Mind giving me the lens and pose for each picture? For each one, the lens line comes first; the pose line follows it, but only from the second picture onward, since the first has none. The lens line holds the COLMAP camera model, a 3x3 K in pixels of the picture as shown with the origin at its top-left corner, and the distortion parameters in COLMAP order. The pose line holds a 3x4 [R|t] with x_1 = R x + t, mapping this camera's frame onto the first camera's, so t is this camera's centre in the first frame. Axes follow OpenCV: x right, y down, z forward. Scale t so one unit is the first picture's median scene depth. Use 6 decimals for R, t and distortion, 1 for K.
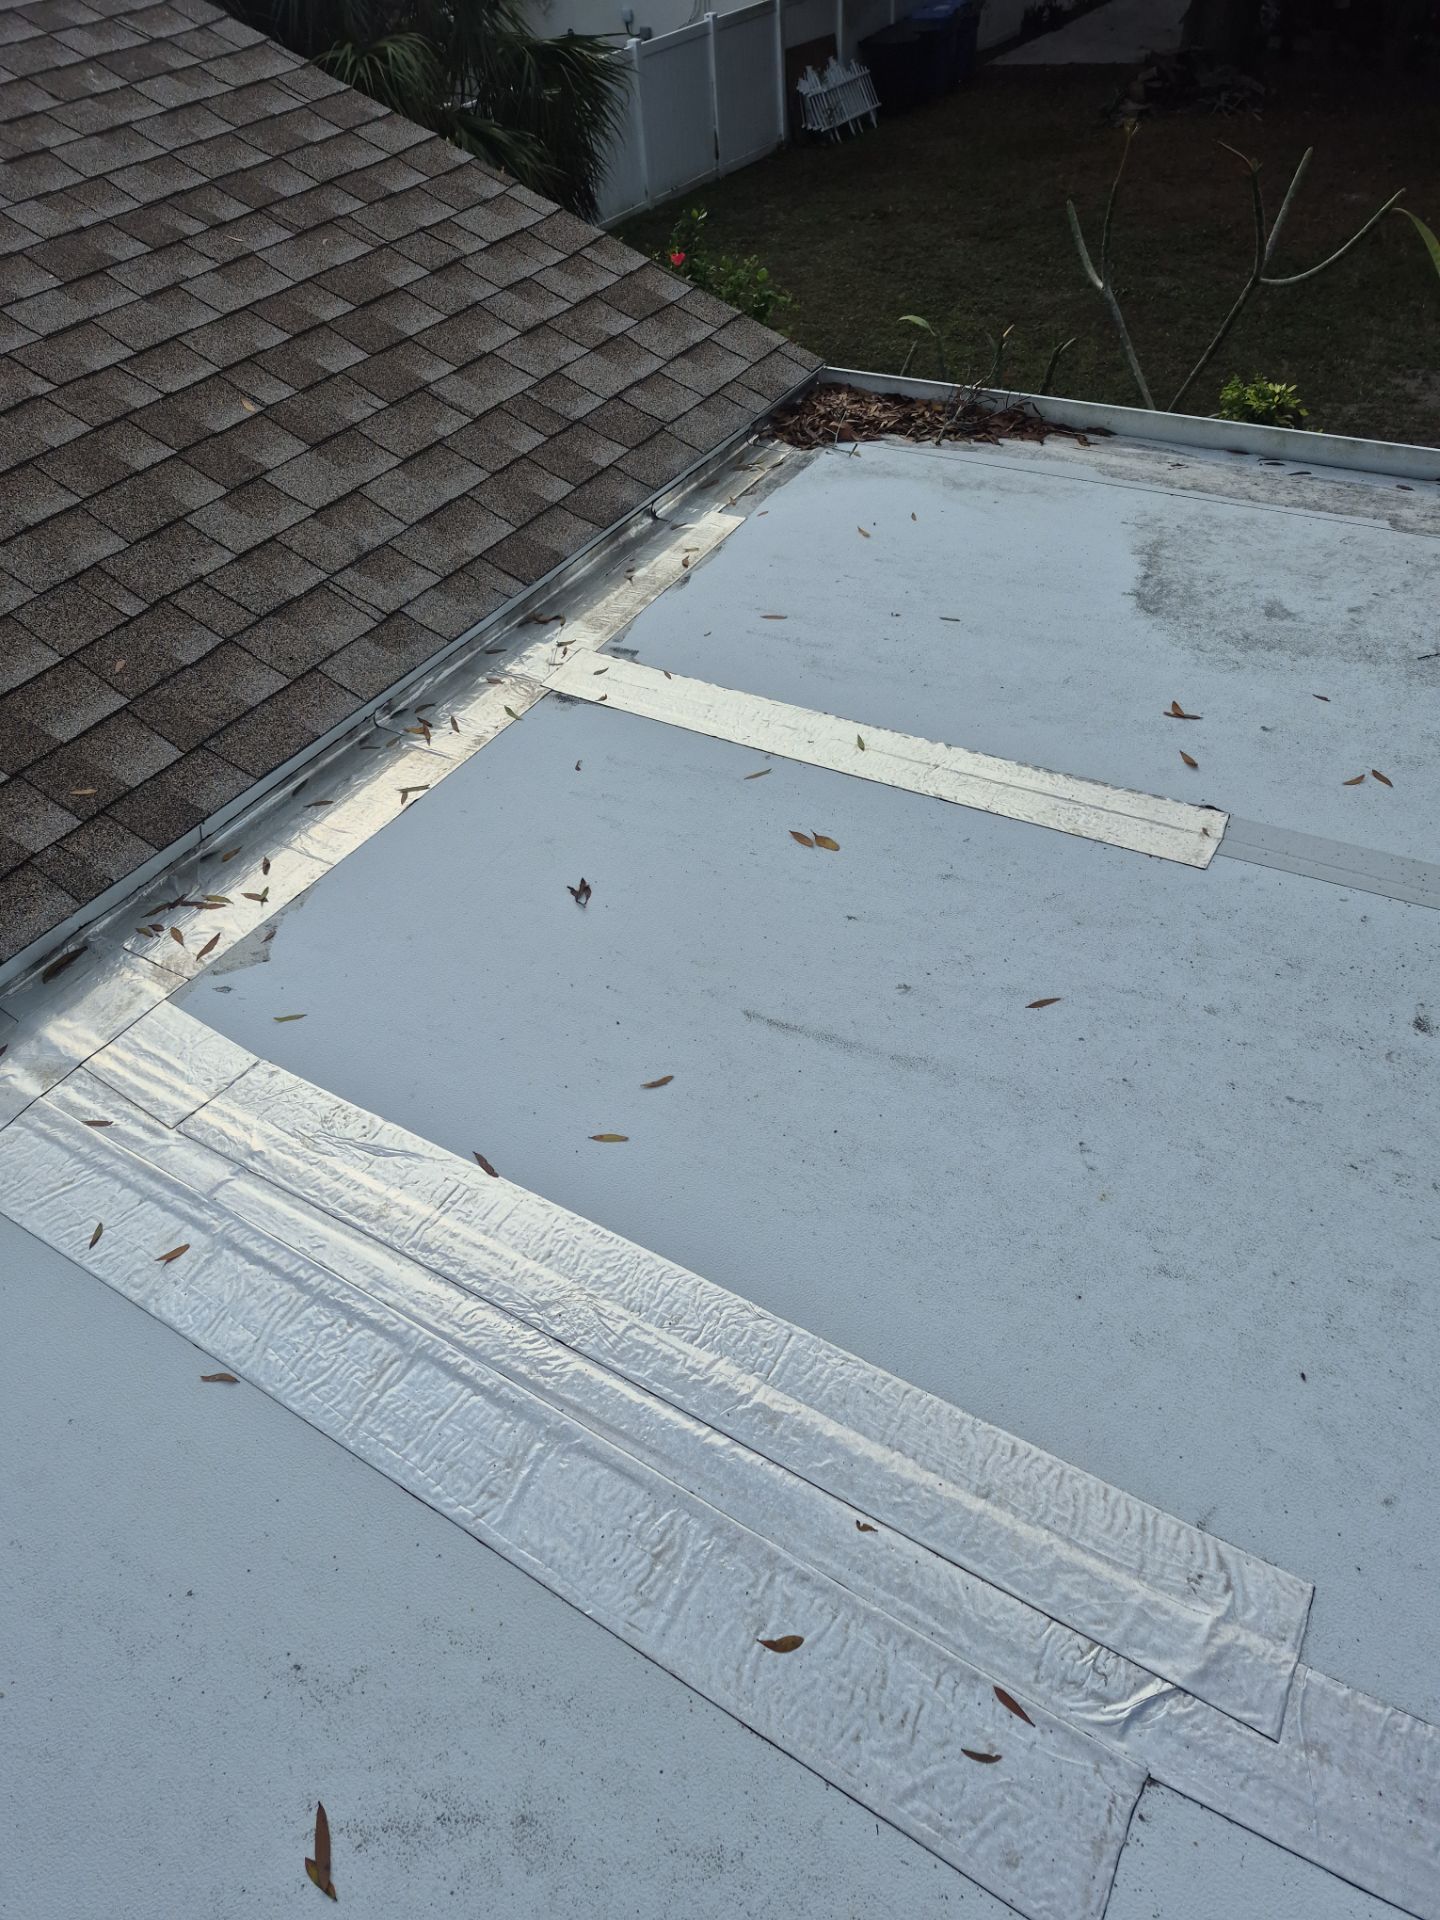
lens RADIAL K [[1320.4, 0, 700.3], [0, 1320.4, 996.6], [0, 0, 1]] dist [0.071712, -0.072713]
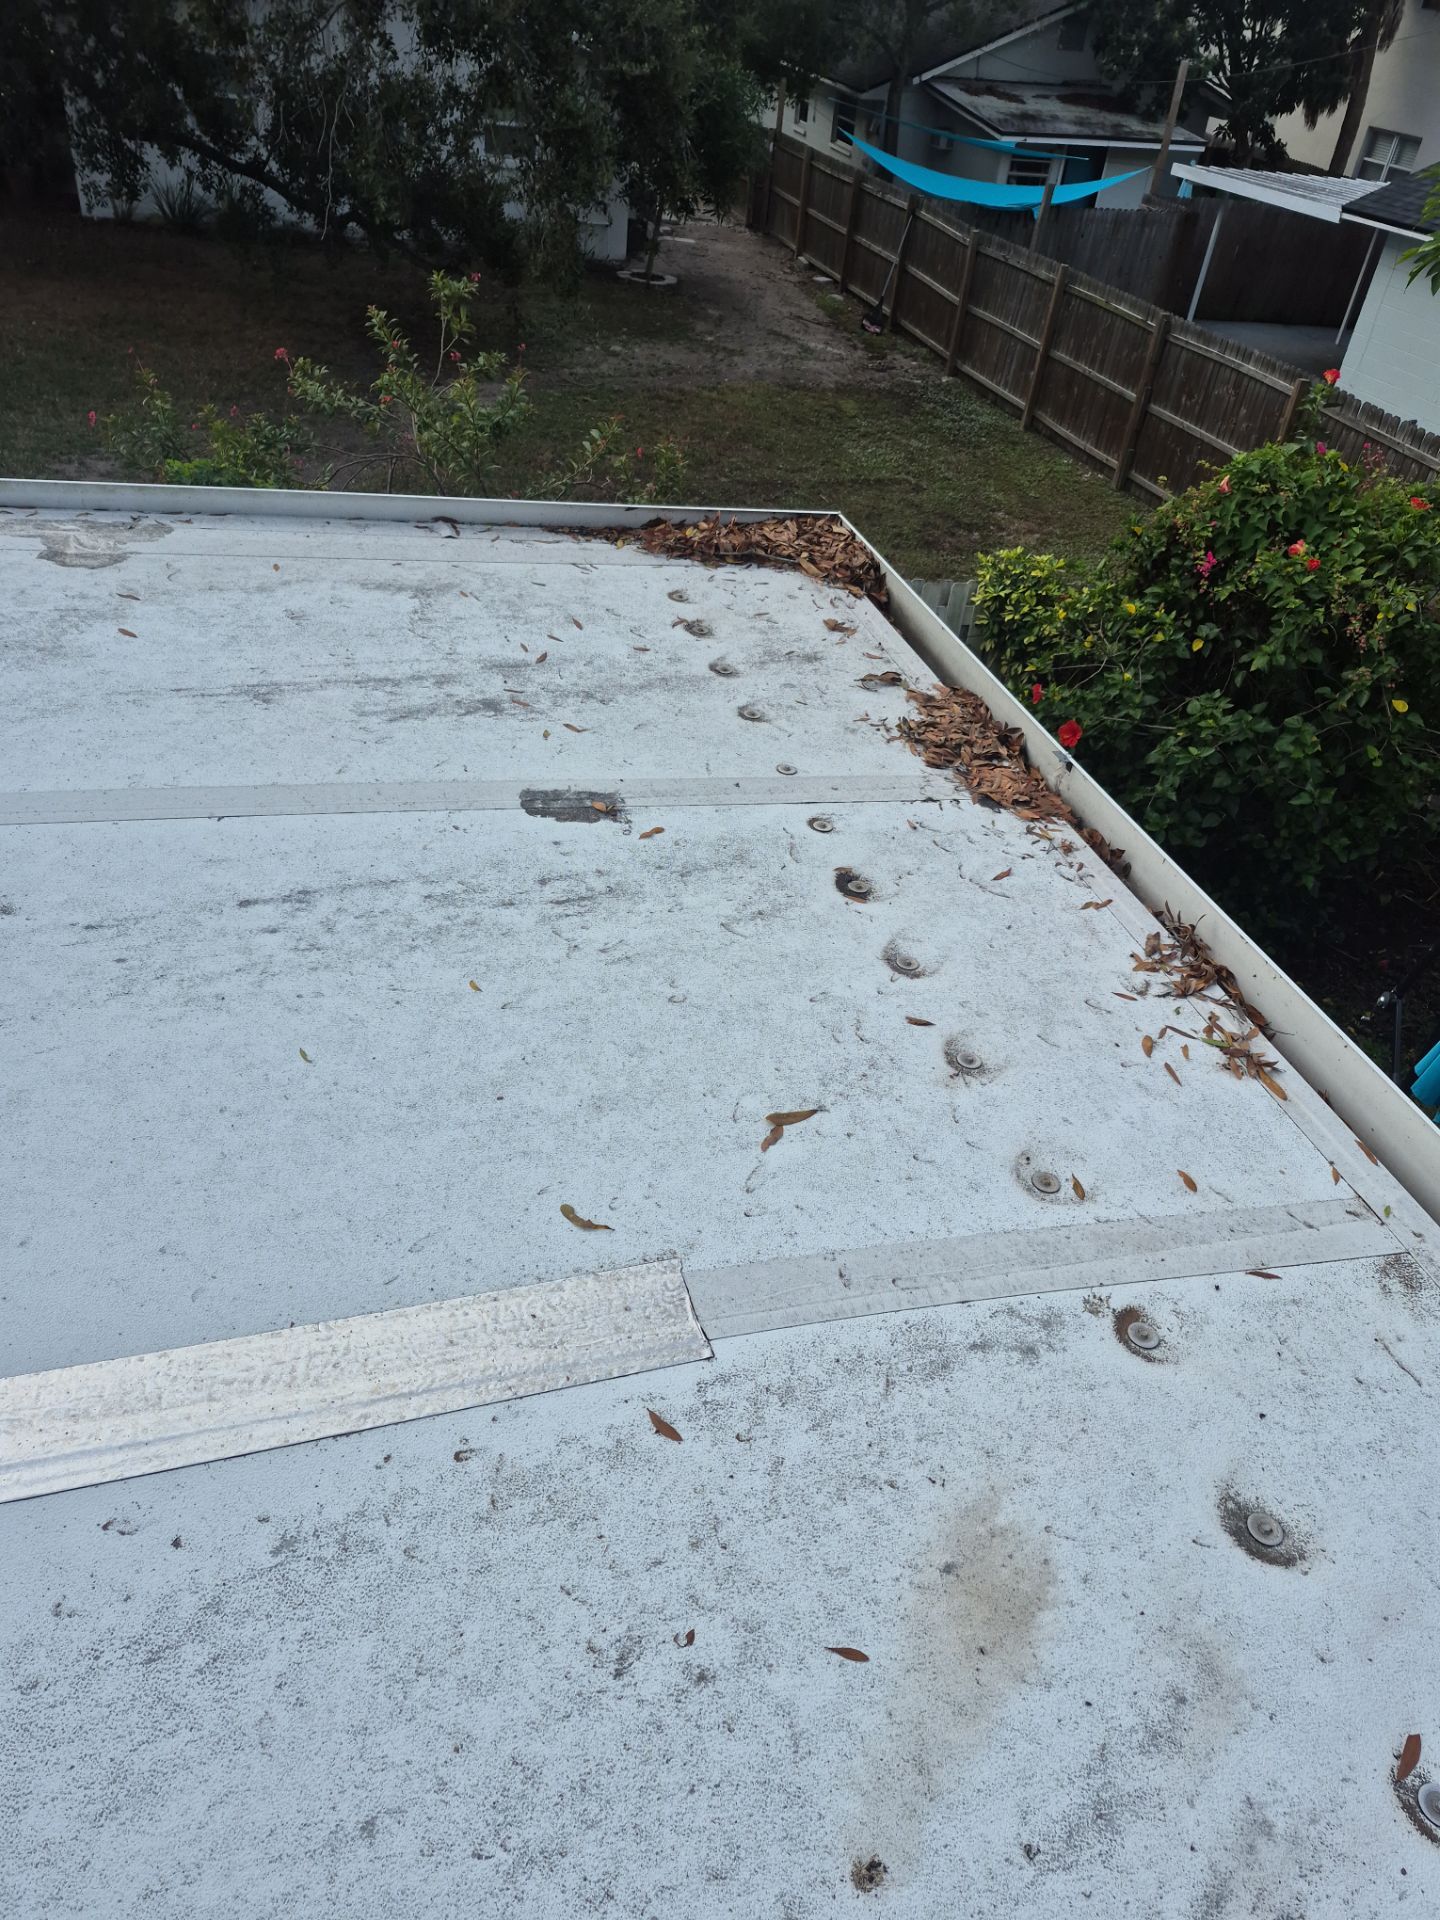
lens RADIAL K [[1320.4, 0, 729.3], [0, 1320.4, 988.3], [0, 0, 1]] dist [0.071712, -0.072713]
pose [[0.661603, -0.329918, 0.673376, 0.106514], [0.377068, 0.922589, 0.081543, 0.166696], [-0.648152, 0.199960, 0.734790, -0.190830]]
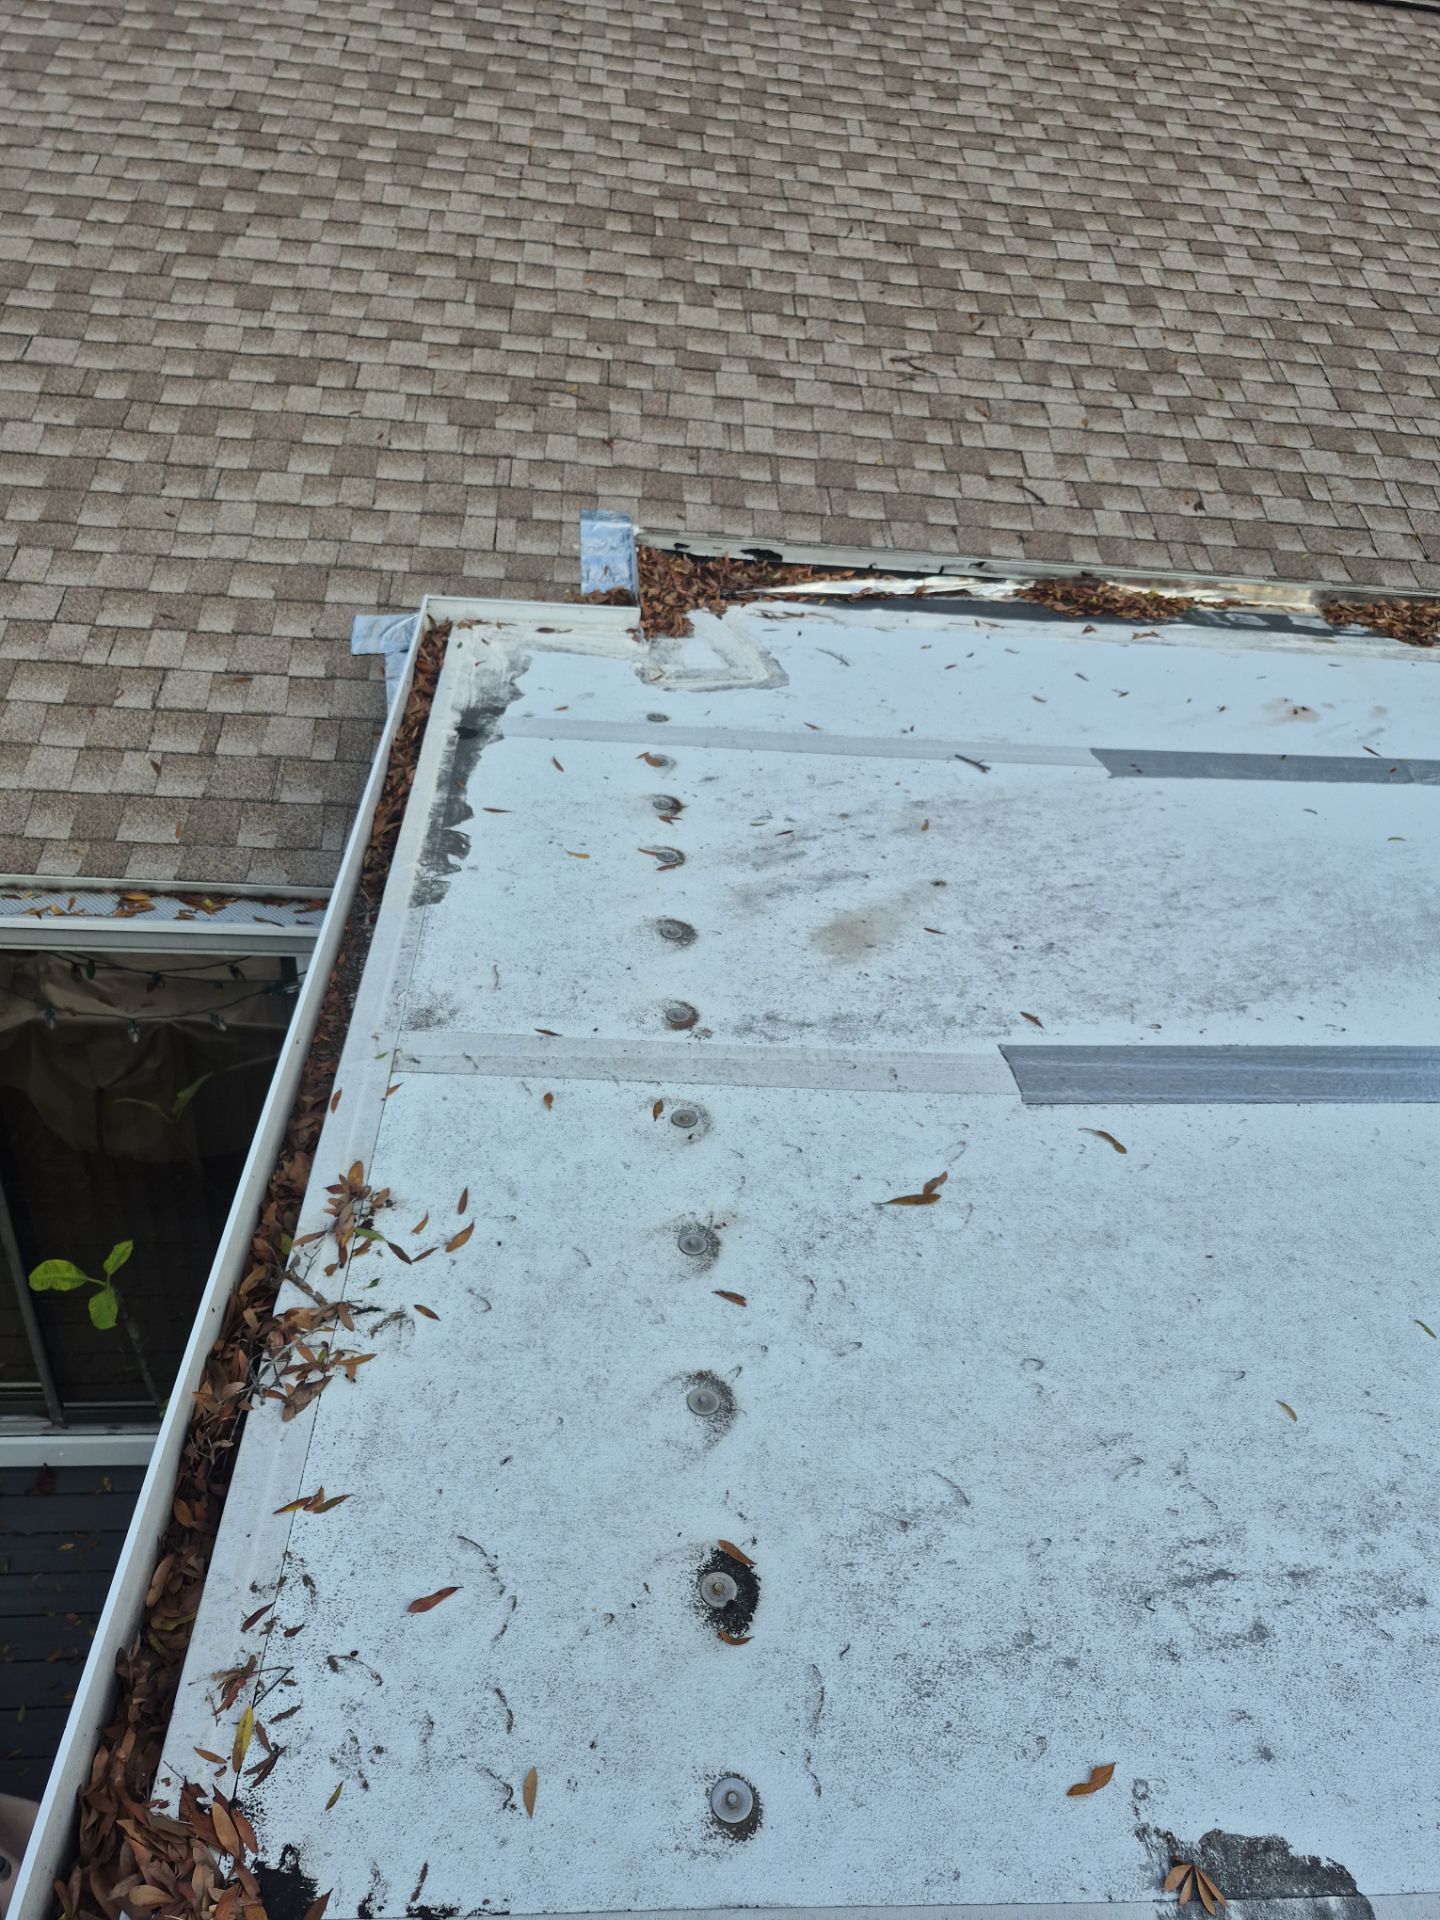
lens RADIAL K [[1320.4, 0, 731.4], [0, 1320.4, 974.3], [0, 0, 1]] dist [0.071712, -0.072713]
pose [[-0.813256, 0.327057, -0.481299, 1.081023], [-0.419132, 0.244529, 0.874376, -0.375553], [0.403663, 0.912819, -0.061785, 0.269539]]
